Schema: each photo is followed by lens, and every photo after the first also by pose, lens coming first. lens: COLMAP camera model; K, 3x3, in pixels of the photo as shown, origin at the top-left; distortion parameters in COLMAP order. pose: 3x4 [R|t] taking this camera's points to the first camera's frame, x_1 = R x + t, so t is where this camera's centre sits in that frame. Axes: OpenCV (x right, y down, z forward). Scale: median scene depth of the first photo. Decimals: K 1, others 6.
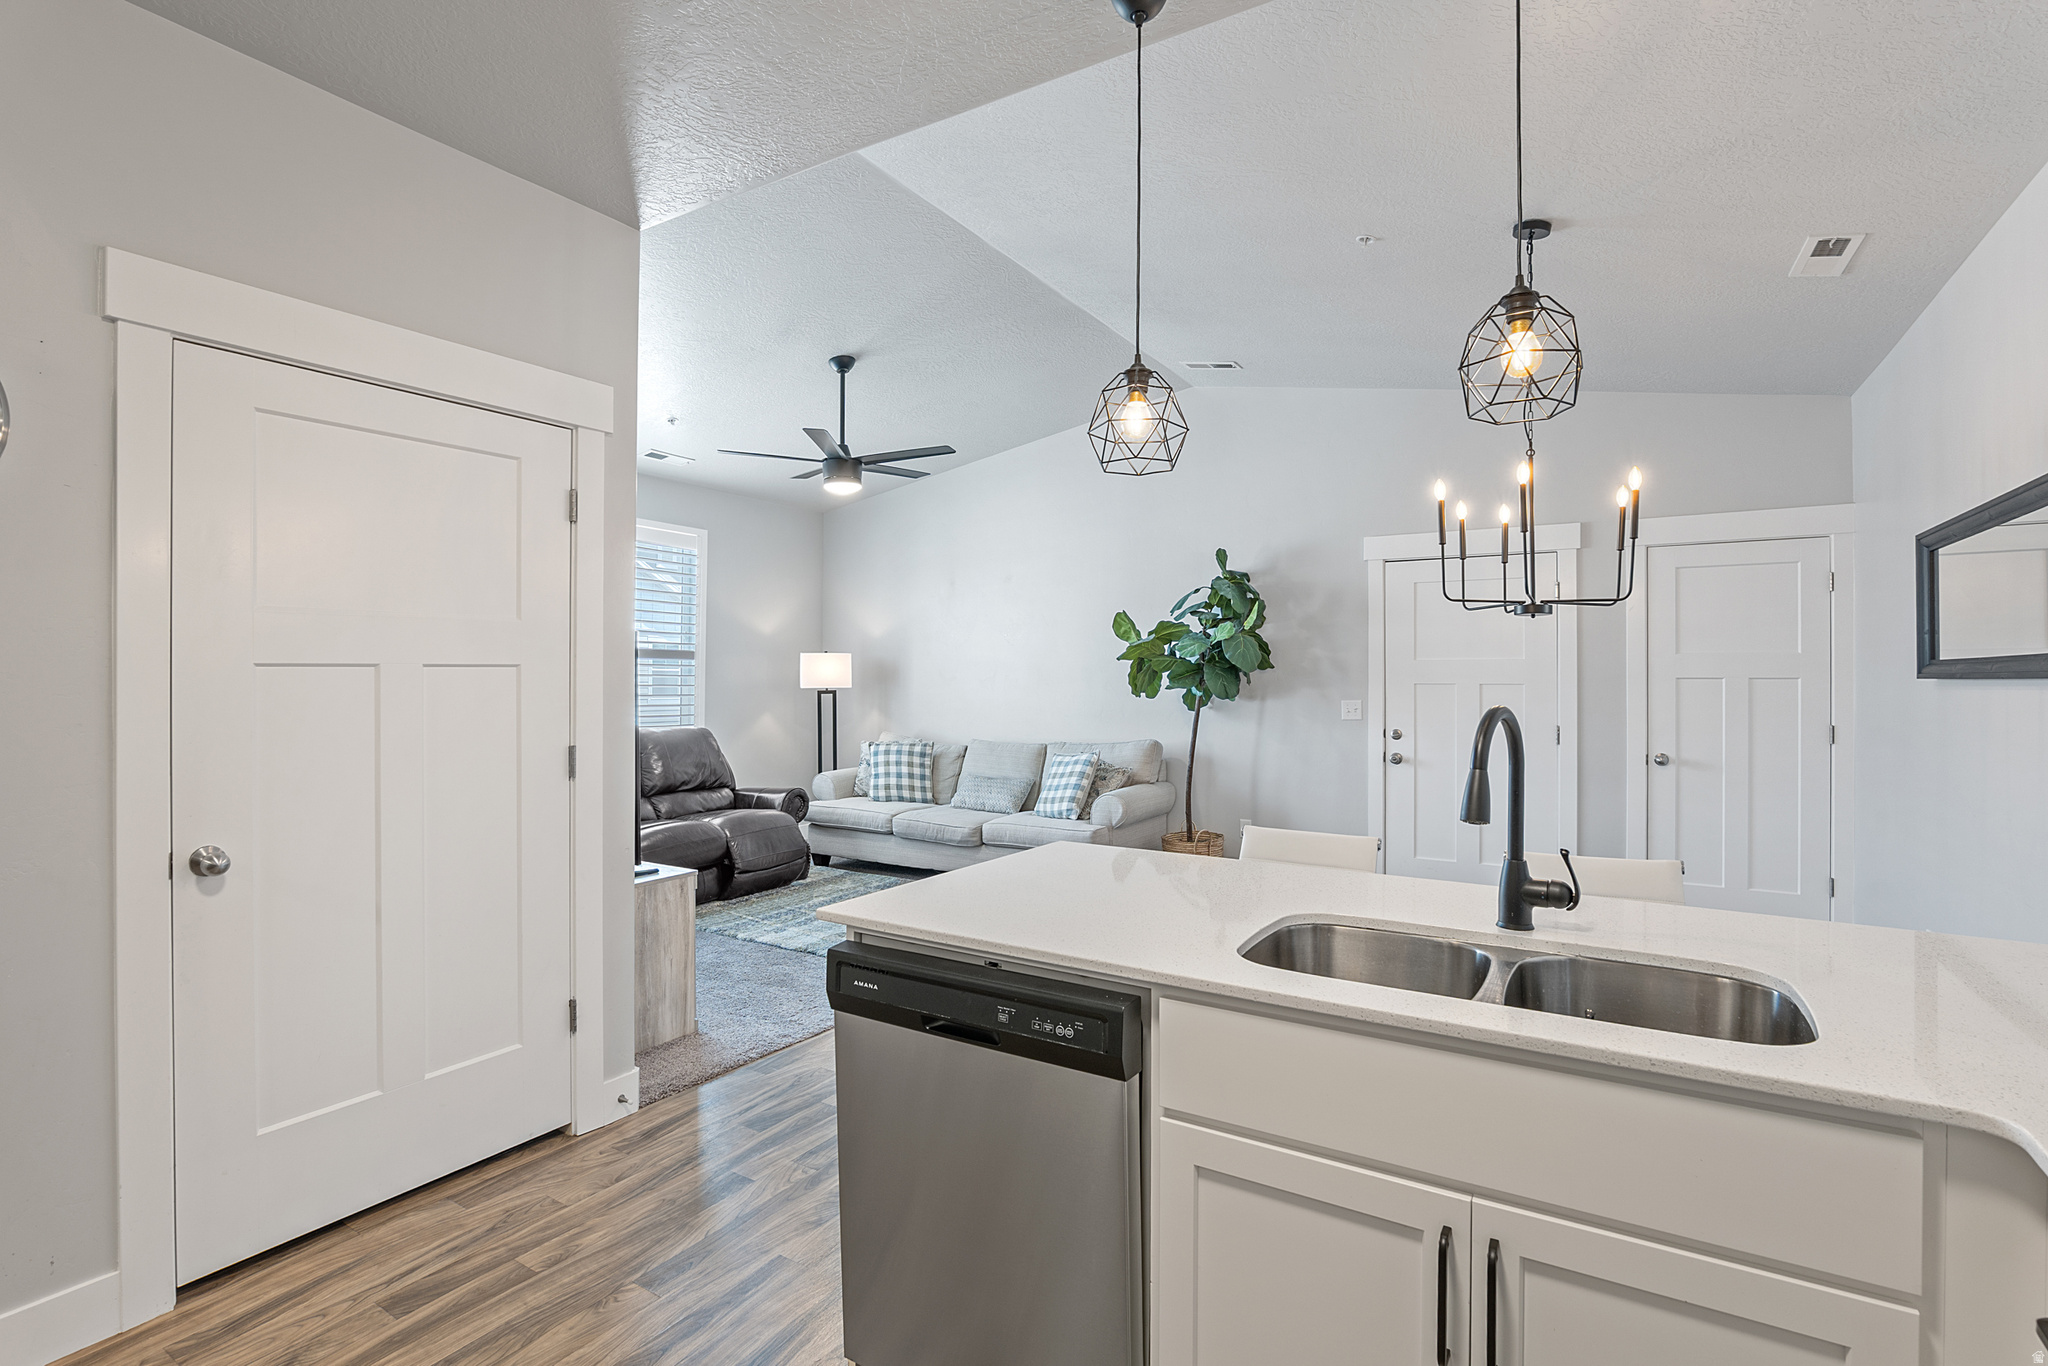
lens RADIAL K [[967.0, 0, 1031.0], [0, 967.0, 670.3], [0, 0, 1]] dist [-0.002632, 0.000284]
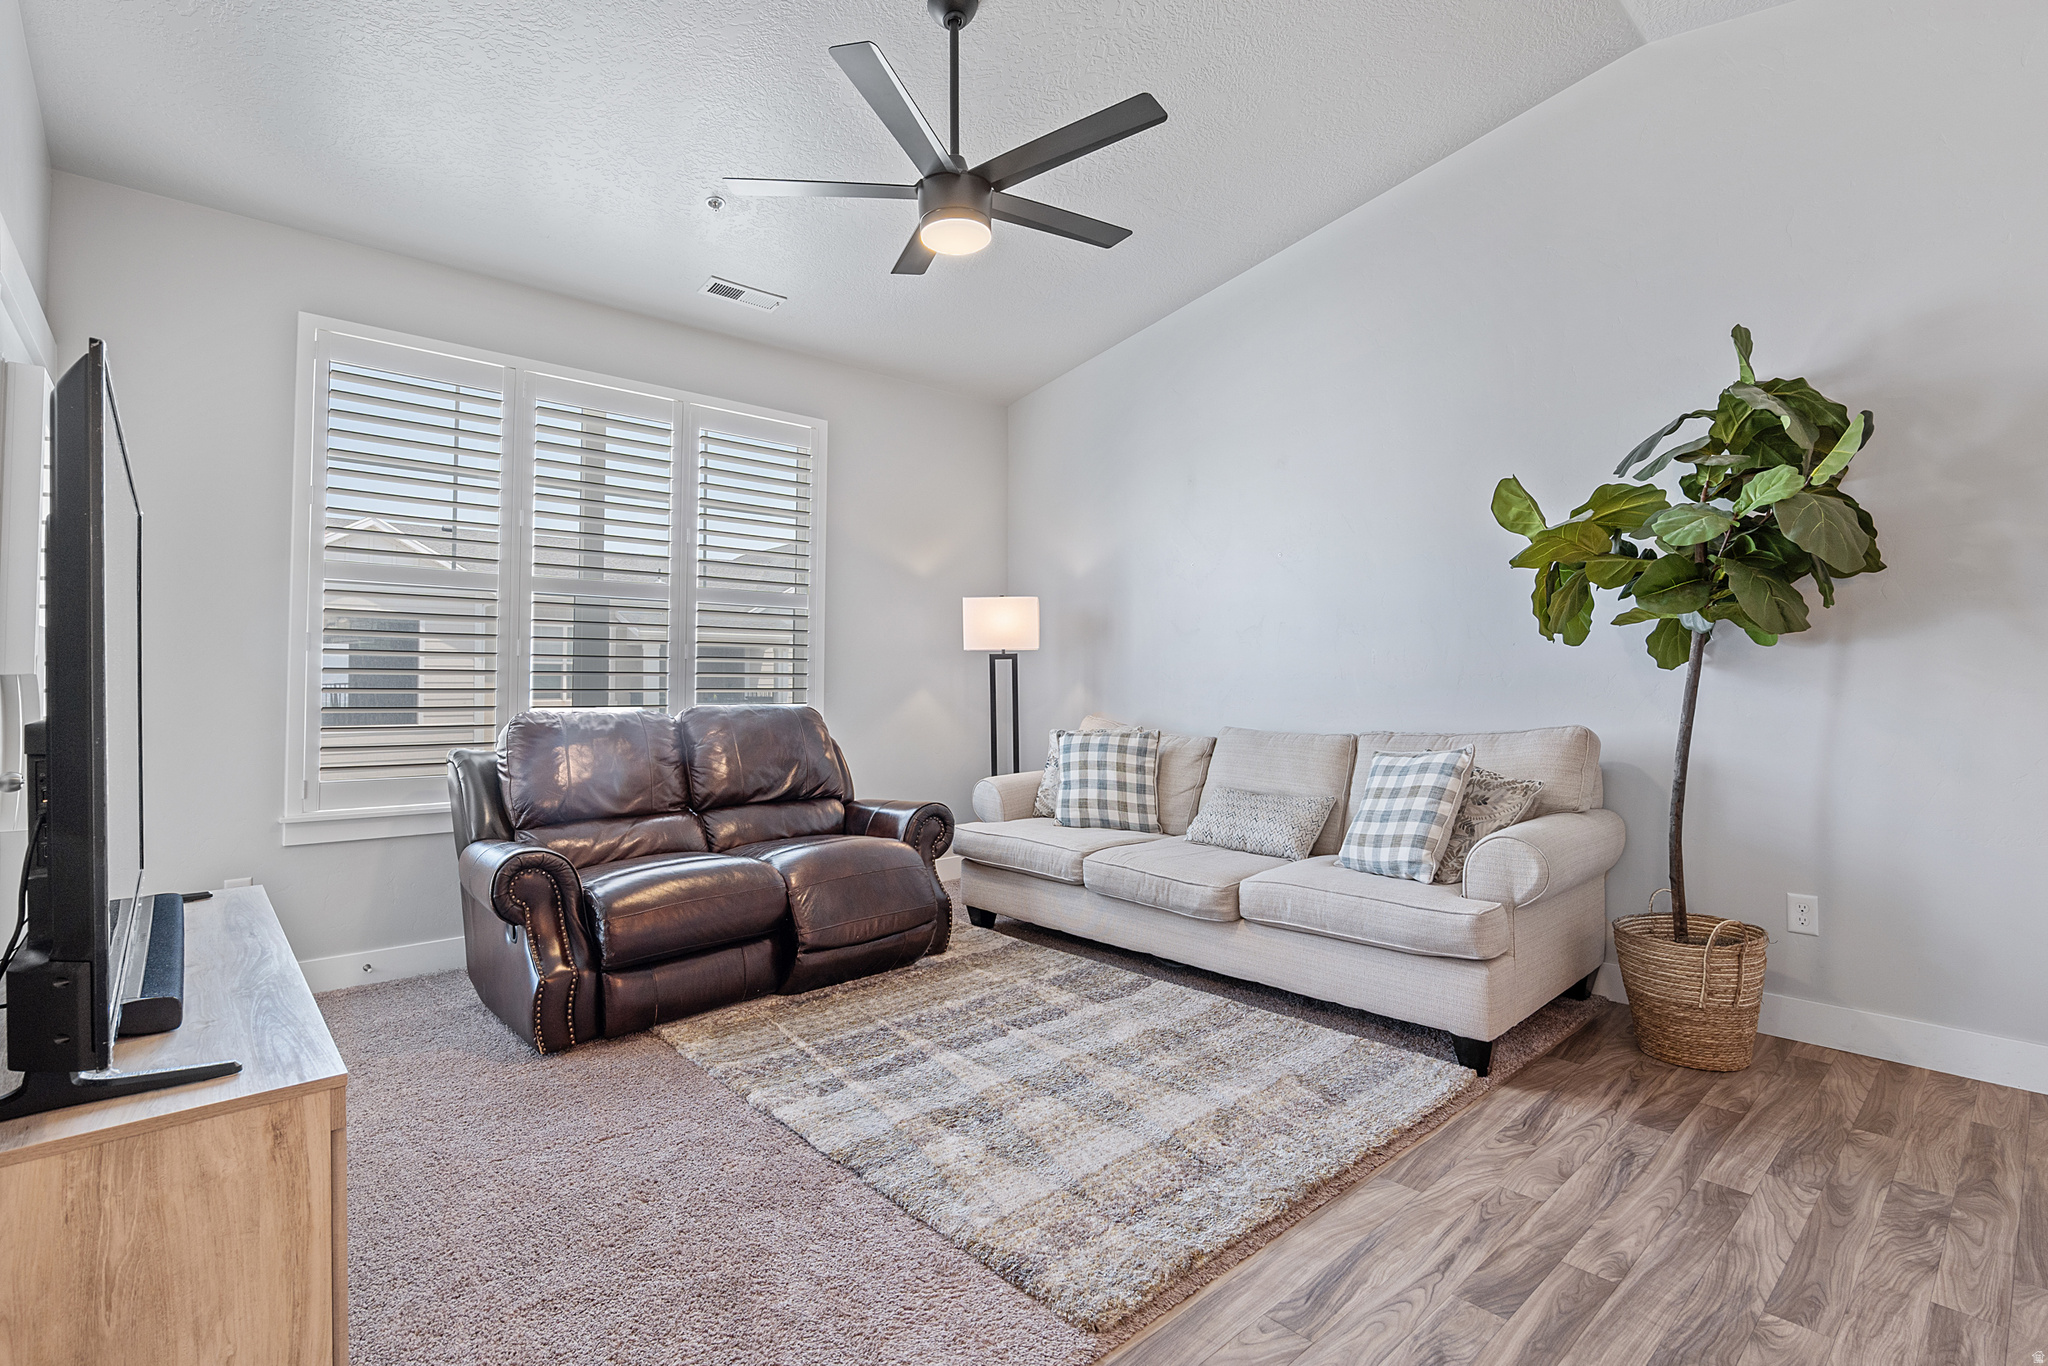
lens RADIAL K [[967.0, 0, 1031.0], [0, 967.0, 670.3], [0, 0, 1]] dist [-0.002632, 0.000284]
pose [[0.961526, -0.011920, -0.274454, -0.012097], [0.011349, 0.999929, -0.003668, 0.040887], [0.274478, 0.000412, 0.961593, 0.431066]]
